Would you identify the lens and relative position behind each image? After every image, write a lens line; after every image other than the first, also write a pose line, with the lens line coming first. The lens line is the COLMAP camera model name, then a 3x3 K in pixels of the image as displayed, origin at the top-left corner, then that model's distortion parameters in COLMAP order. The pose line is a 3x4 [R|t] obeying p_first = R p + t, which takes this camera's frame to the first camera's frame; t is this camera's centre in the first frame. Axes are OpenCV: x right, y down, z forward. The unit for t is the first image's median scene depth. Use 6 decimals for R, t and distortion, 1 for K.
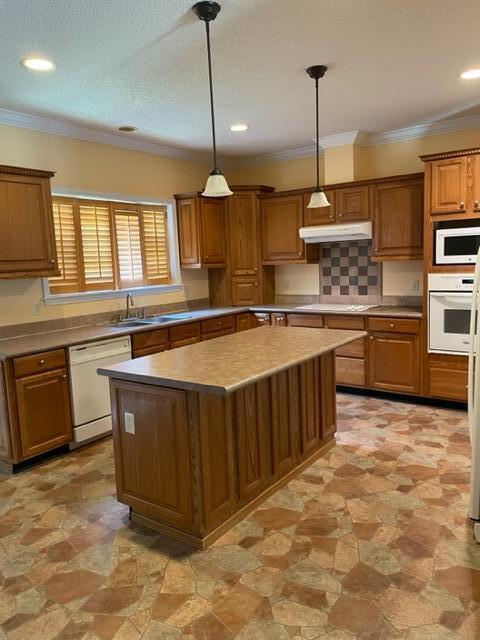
lens RADIAL K [[483.9, 0, 239.9], [0, 483.9, 320.0], [0, 0, 1]] dist [0.046605, -0.006679]
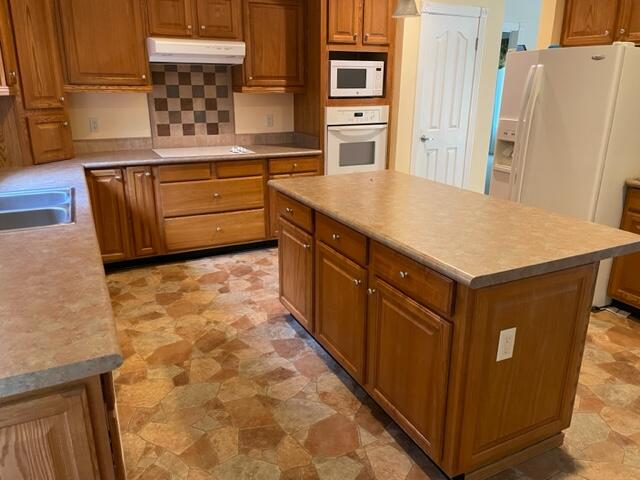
lens RADIAL K [[483.9, 0, 320.0], [0, 483.9, 240.2], [0, 0, 1]] dist [0.046605, -0.006679]
pose [[0.469925, -0.232211, 0.851615, -0.445974], [0.091323, 0.972390, 0.214750, -0.040842], [-0.877970, -0.023145, 0.478157, 0.479487]]
